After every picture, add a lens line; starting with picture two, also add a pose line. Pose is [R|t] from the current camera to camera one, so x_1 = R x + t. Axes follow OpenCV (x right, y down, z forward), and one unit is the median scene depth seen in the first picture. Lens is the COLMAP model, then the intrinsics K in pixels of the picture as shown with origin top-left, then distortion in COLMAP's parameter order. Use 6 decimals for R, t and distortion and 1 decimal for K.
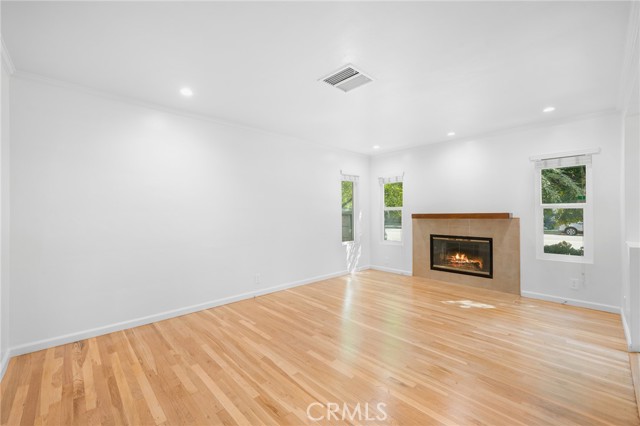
lens RADIAL K [[264.0, 0, 319.4], [0, 264.0, 208.9], [0, 0, 1]] dist [0.000352, -0.000207]
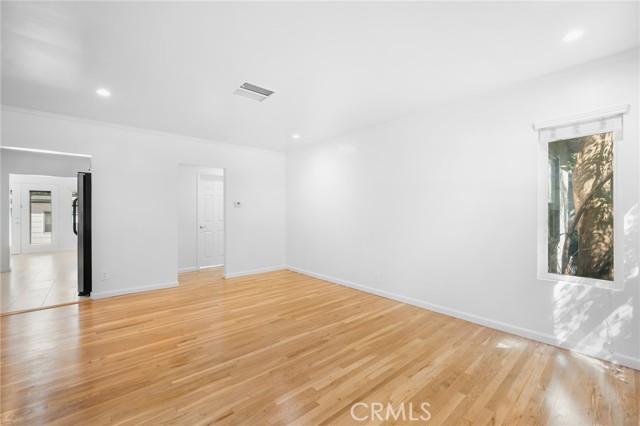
lens RADIAL K [[264.0, 0, 322.0], [0, 264.0, 215.2], [0, 0, 1]] dist [0.000352, -0.000207]
pose [[-0.029746, 0.015814, -0.999432, 0.739787], [0.015600, 0.999760, 0.015355, 0.010952], [0.999436, -0.015134, -0.029986, 0.801978]]
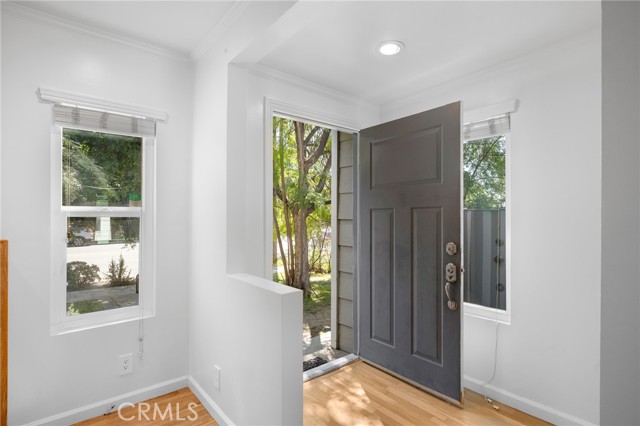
lens RADIAL K [[327.6, 0, 336.1], [0, 327.6, 216.7], [0, 0, 1]] dist [0.005794, 0.000771]
pose [[0.134858, 0.004243, 0.990856, 2.263923], [-0.017786, 0.999840, -0.001861, -0.052381], [-0.990705, -0.017373, 0.134912, 3.016584]]
